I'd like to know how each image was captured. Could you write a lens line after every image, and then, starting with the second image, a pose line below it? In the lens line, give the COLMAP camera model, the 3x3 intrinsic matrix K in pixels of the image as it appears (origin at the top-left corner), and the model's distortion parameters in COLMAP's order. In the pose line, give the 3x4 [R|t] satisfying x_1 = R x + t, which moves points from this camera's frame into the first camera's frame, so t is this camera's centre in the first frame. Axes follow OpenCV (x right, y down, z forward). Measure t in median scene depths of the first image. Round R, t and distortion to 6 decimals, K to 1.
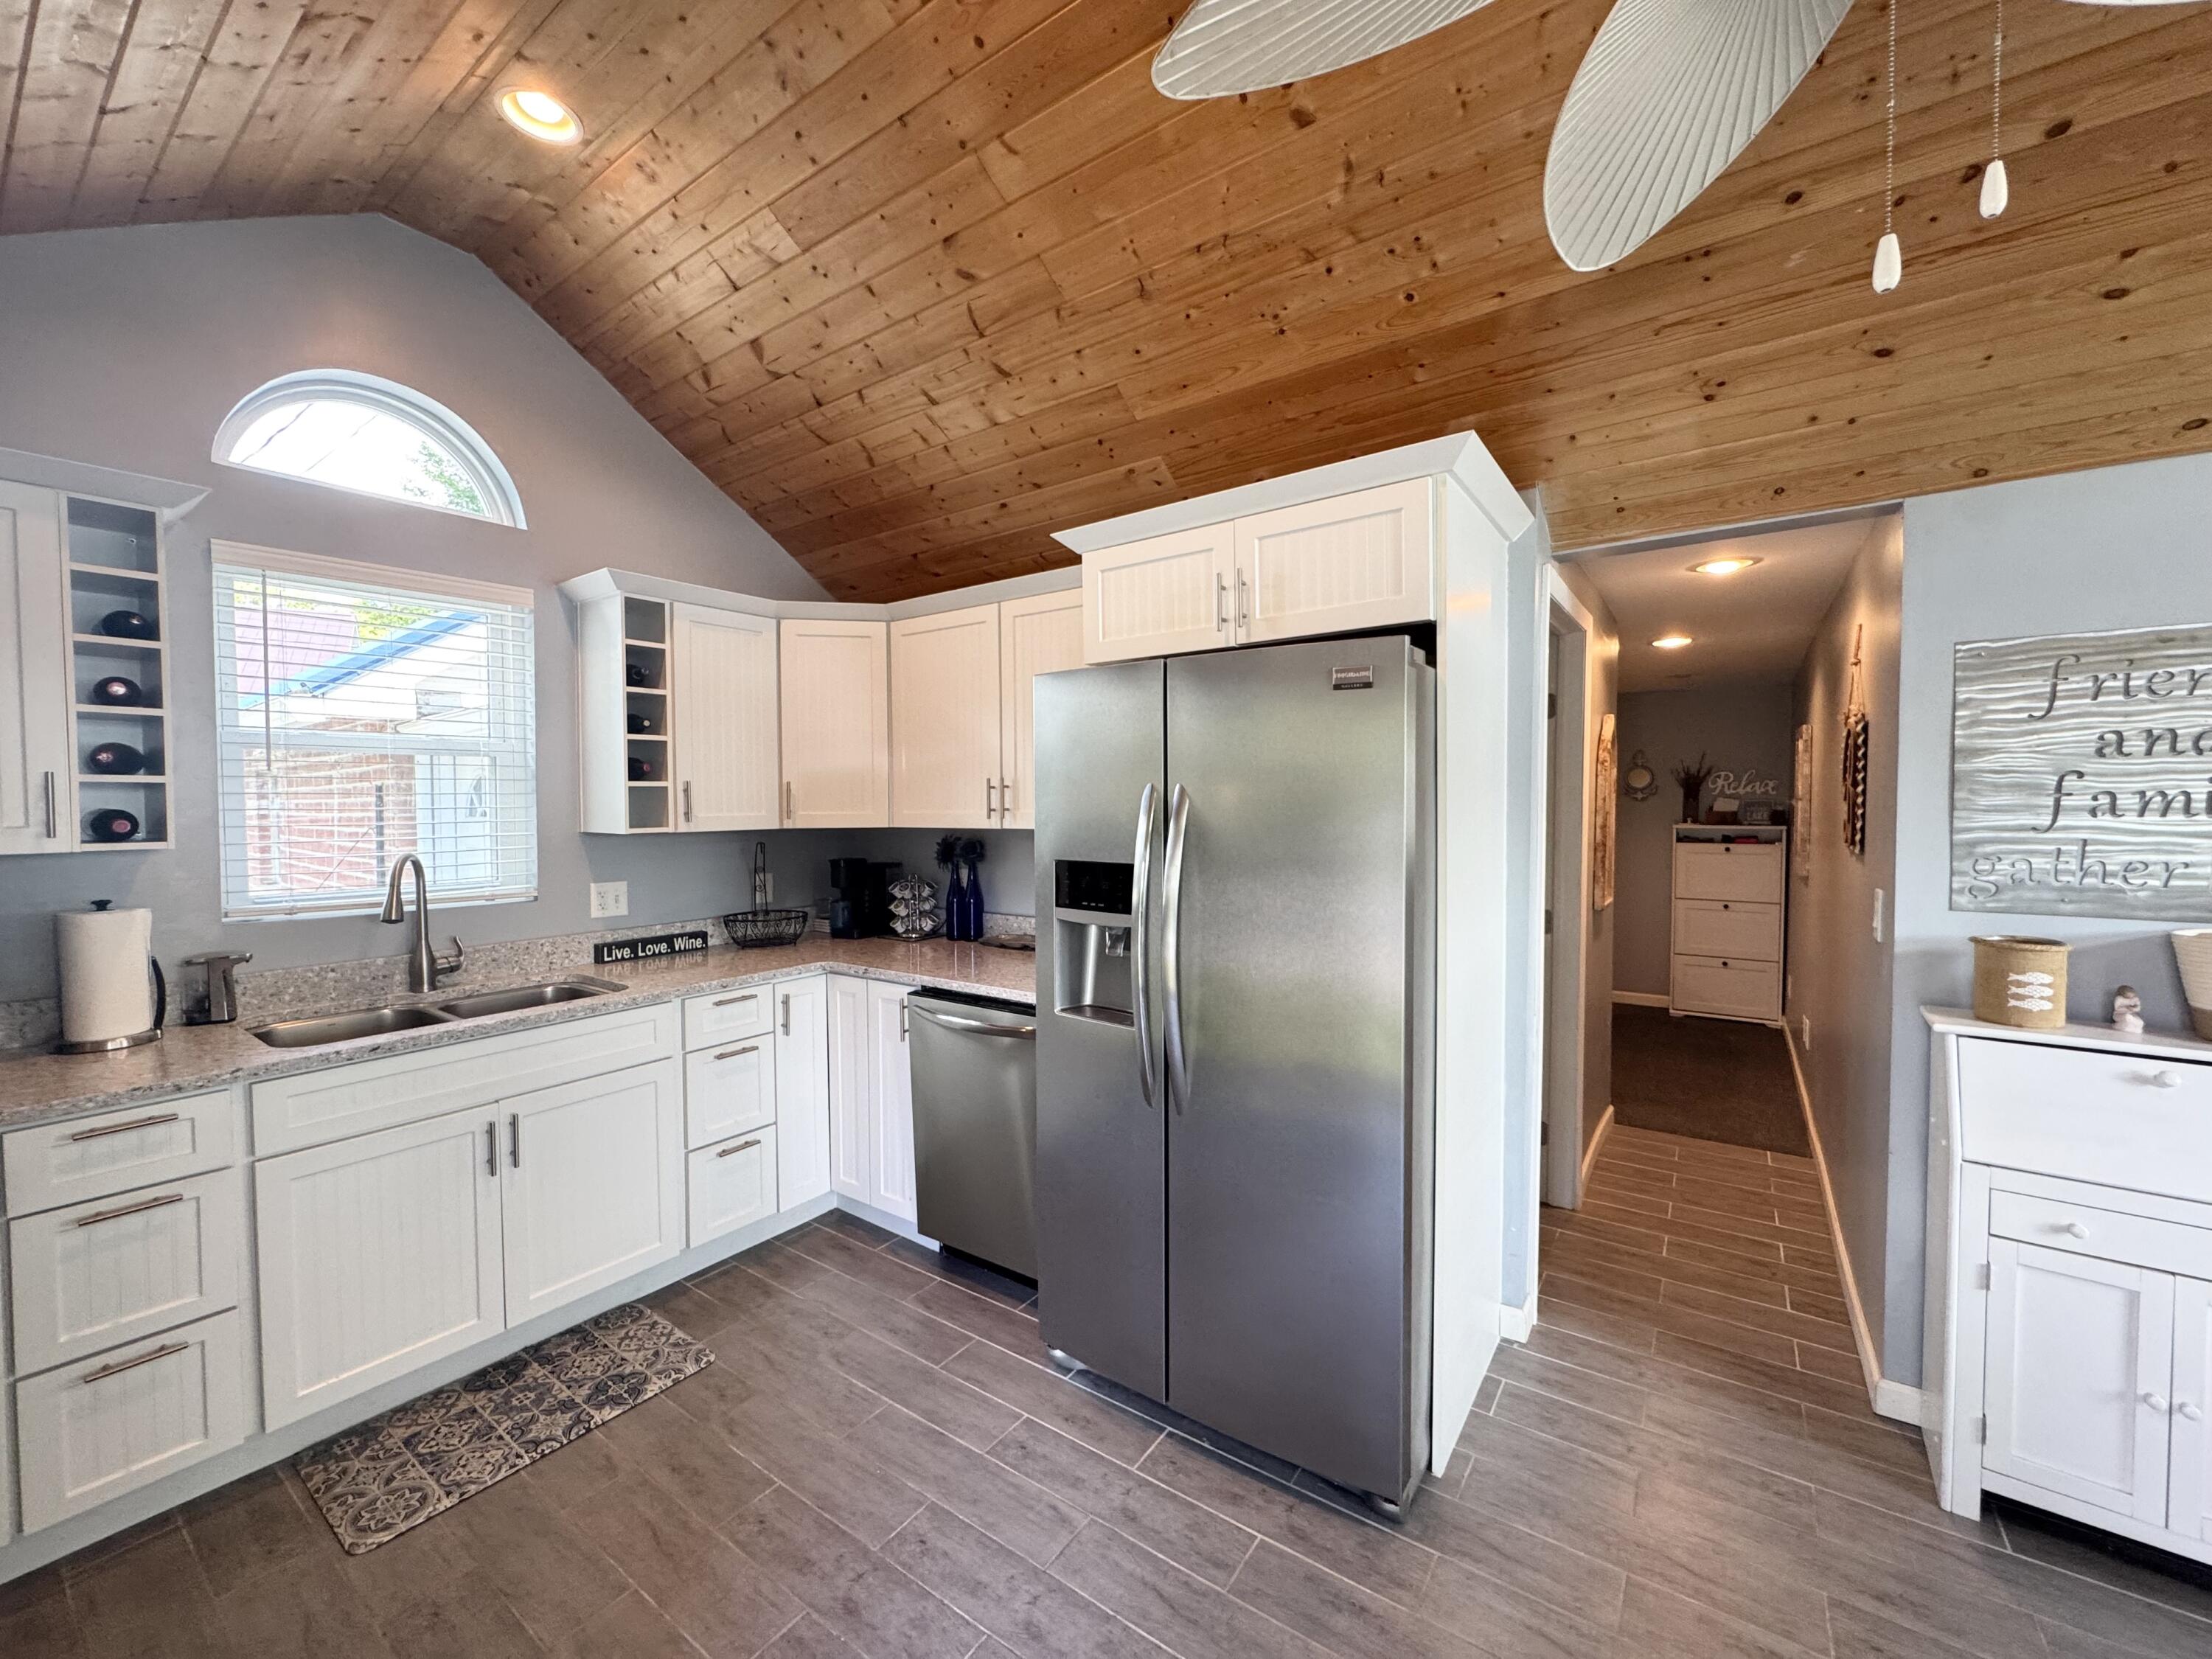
lens RADIAL K [[881.4, 0, 1104.1], [0, 881.4, 827.3], [0, 0, 1]] dist [-0.003238, 0.000401]
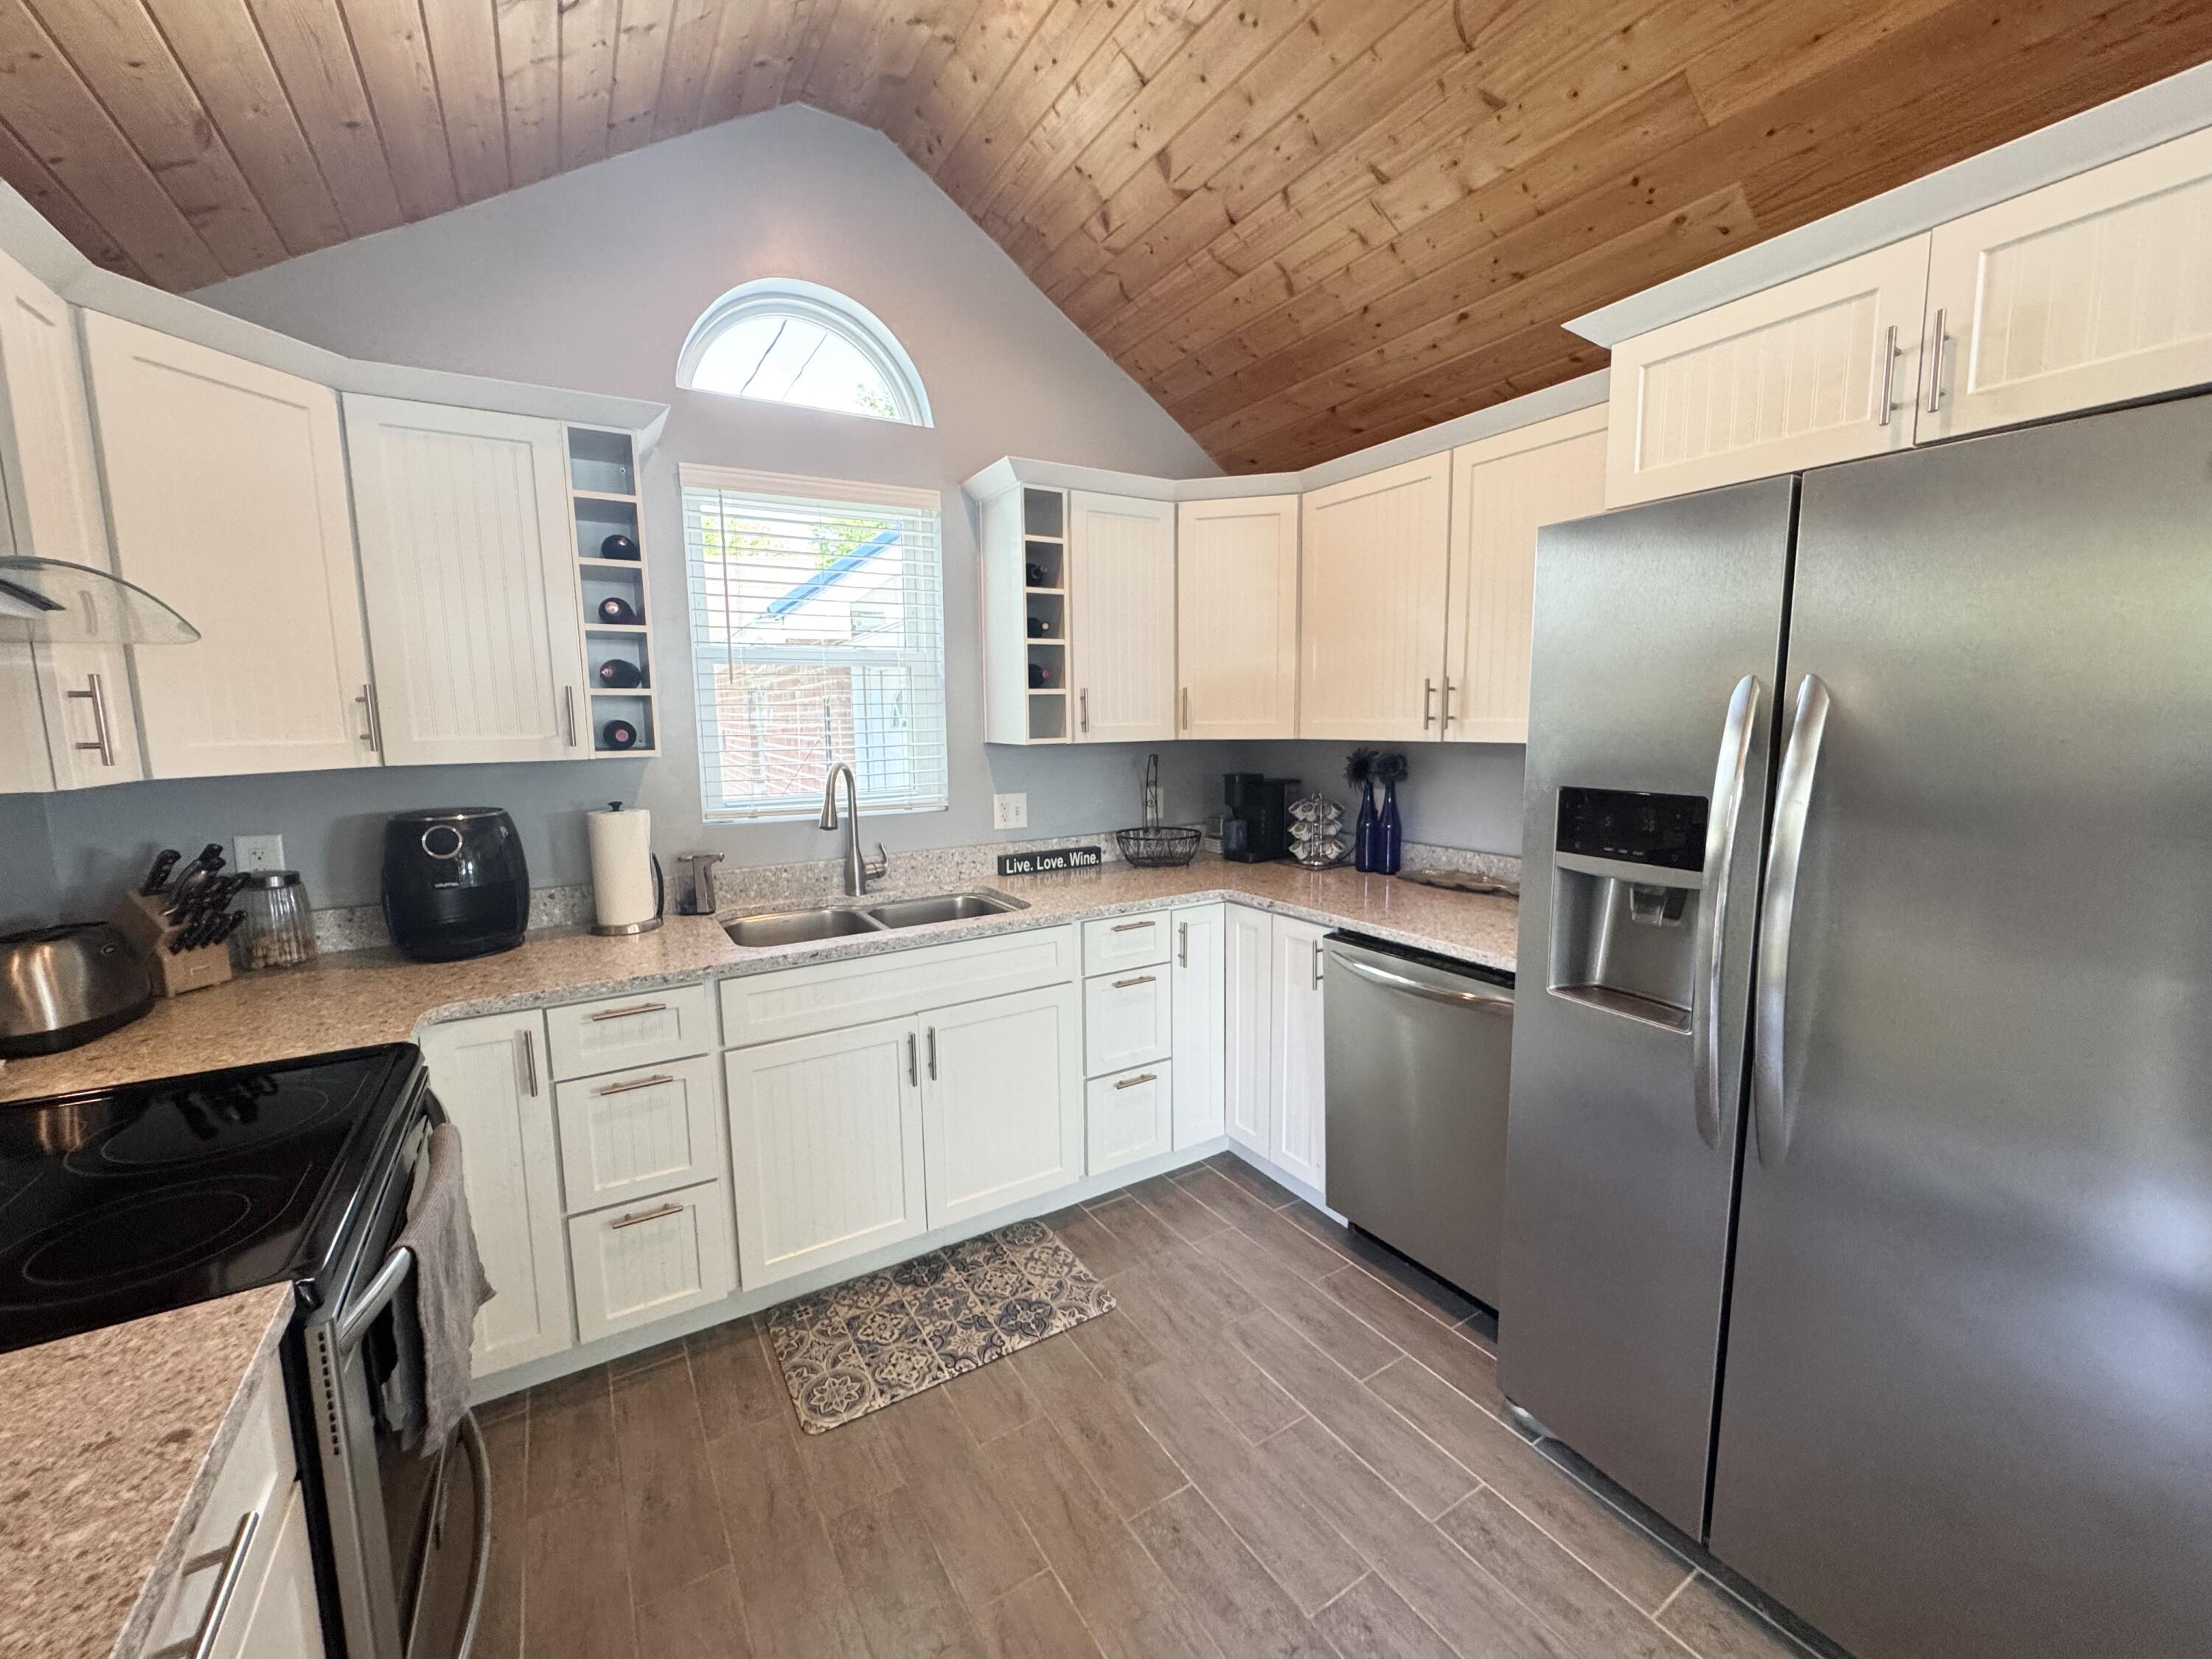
lens RADIAL K [[881.4, 0, 1104.8], [0, 881.4, 827.0], [0, 0, 1]] dist [-0.003238, 0.000401]
pose [[0.923121, 0.042835, -0.382116, -0.117842], [-0.004032, 0.994799, 0.101776, -0.001720], [0.384489, -0.092411, 0.918493, 0.180491]]
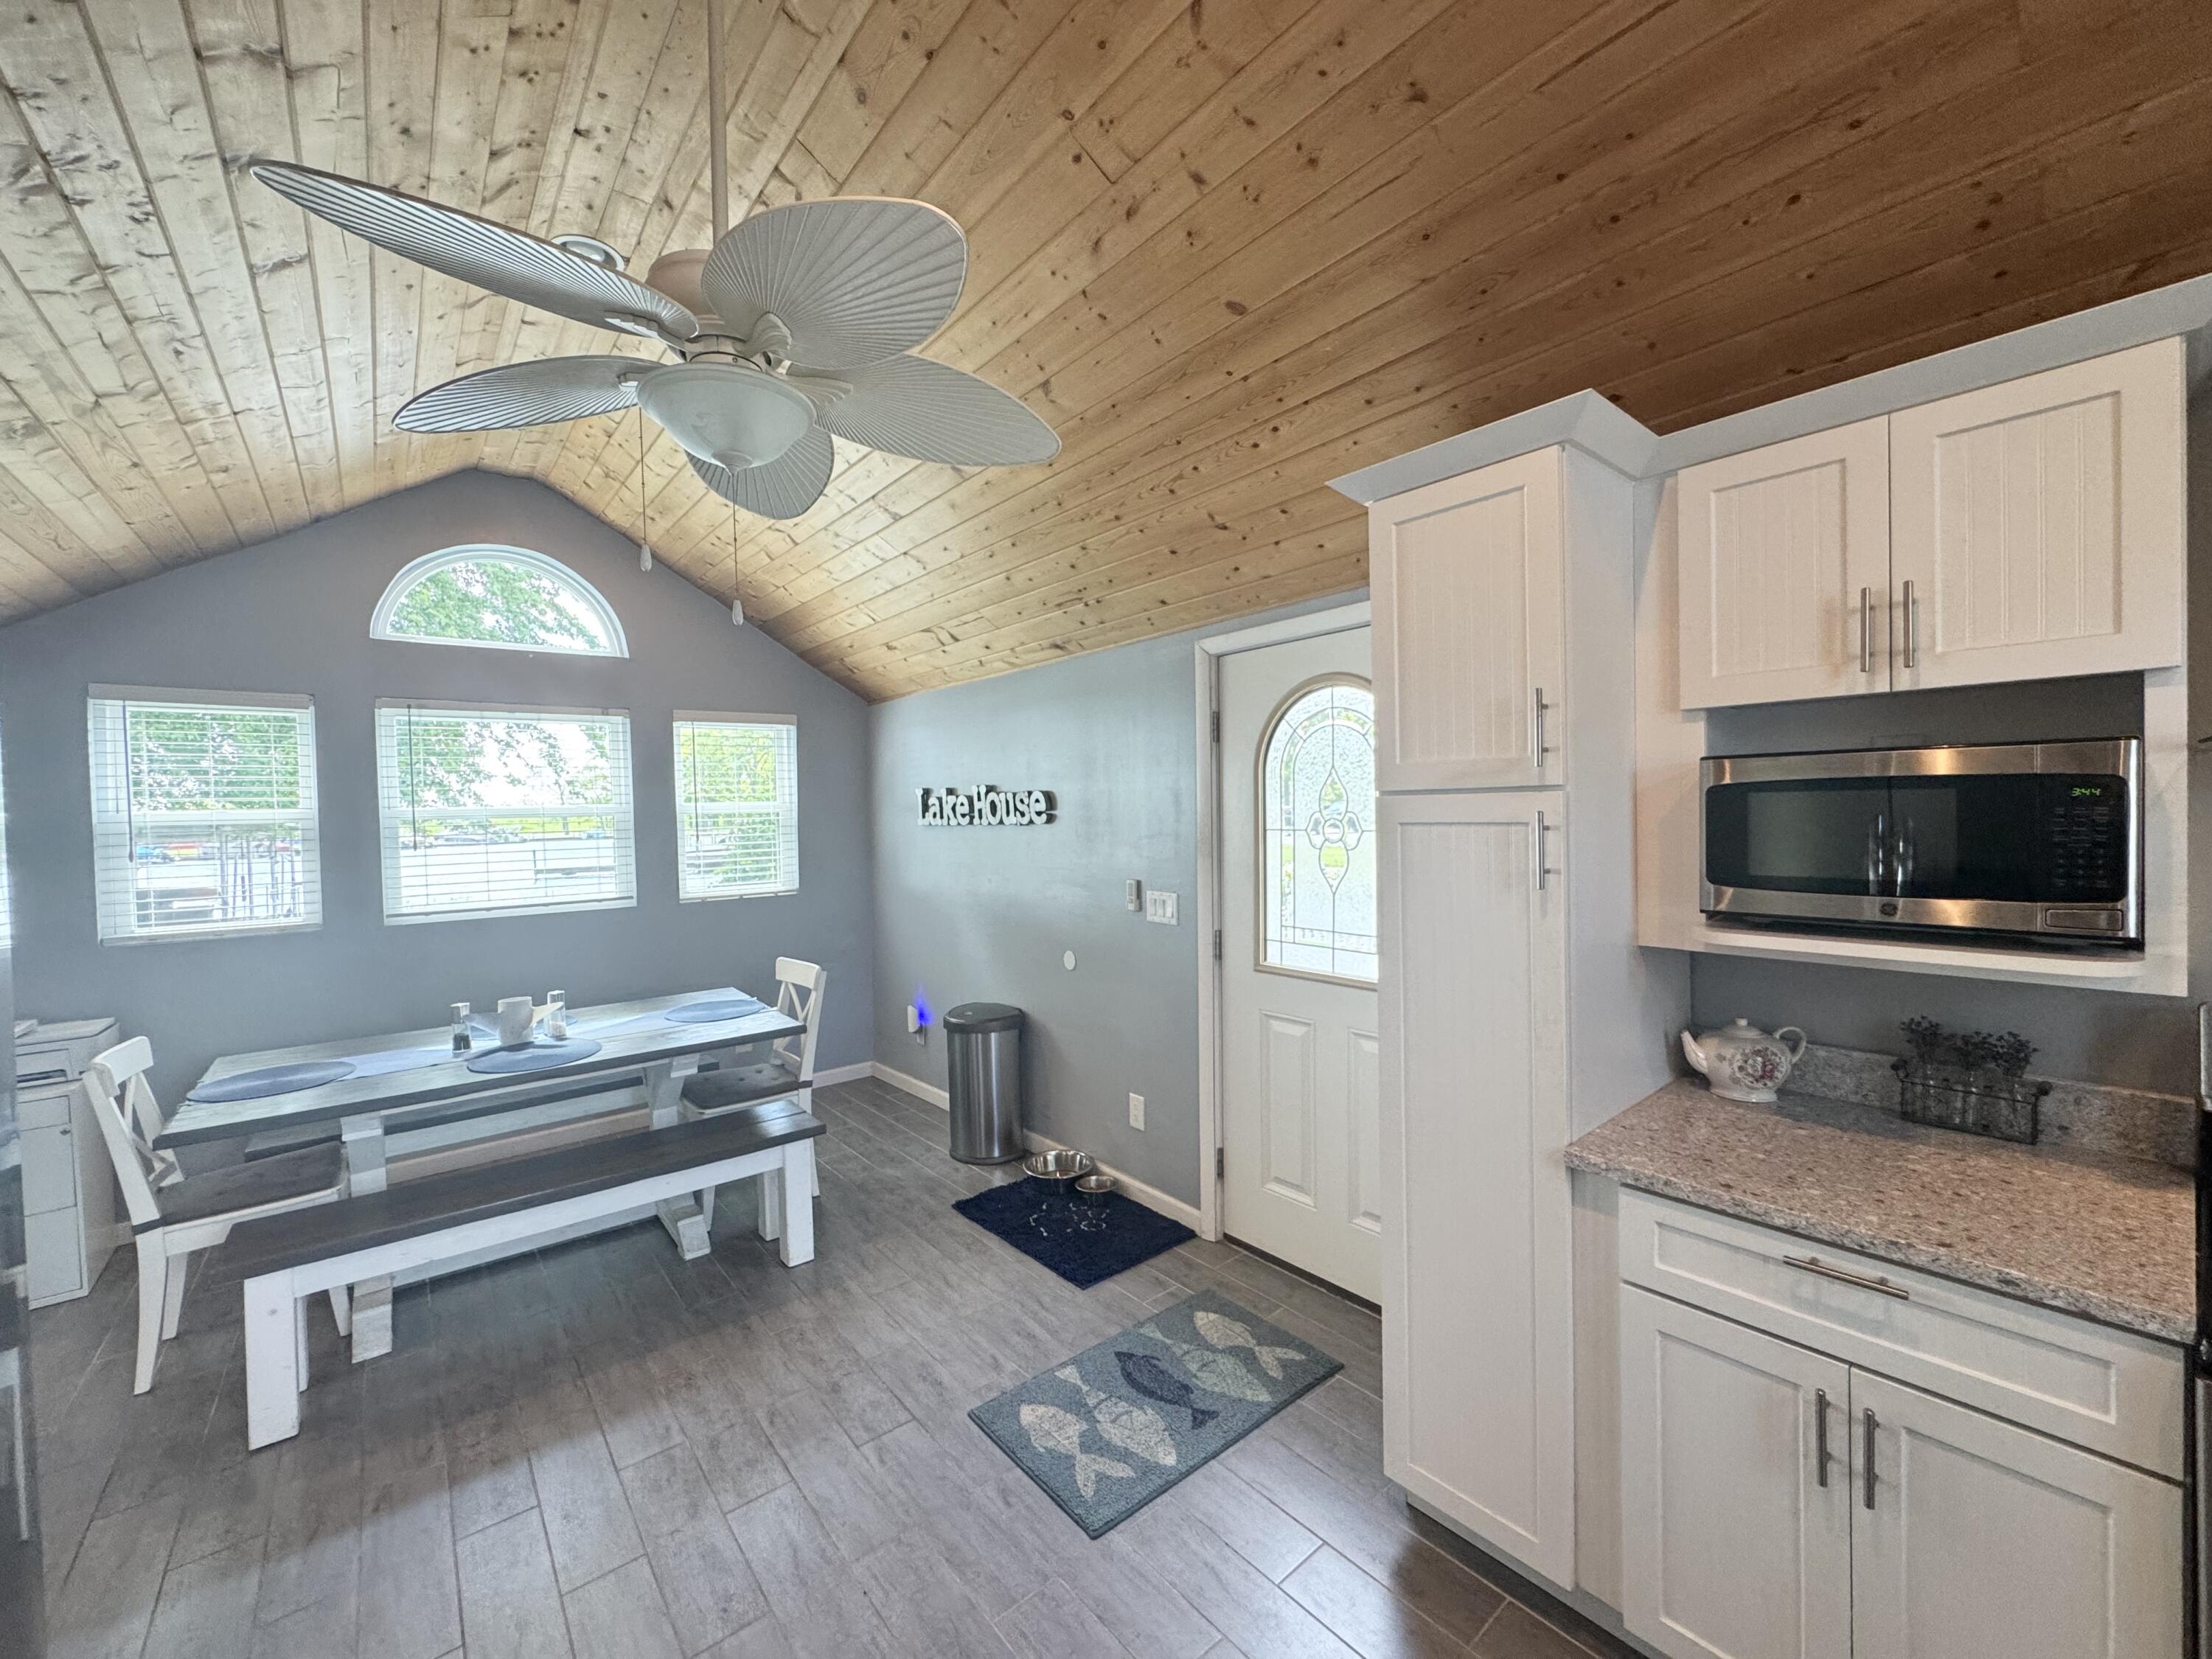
lens RADIAL K [[881.4, 0, 1107.7], [0, 881.4, 826.3], [0, 0, 1]] dist [-0.003238, 0.000401]
pose [[-0.965490, 0.026886, 0.259047, -0.178879], [0.040575, 0.998040, 0.047640, -0.054115], [-0.257258, 0.056507, -0.964689, 0.926293]]
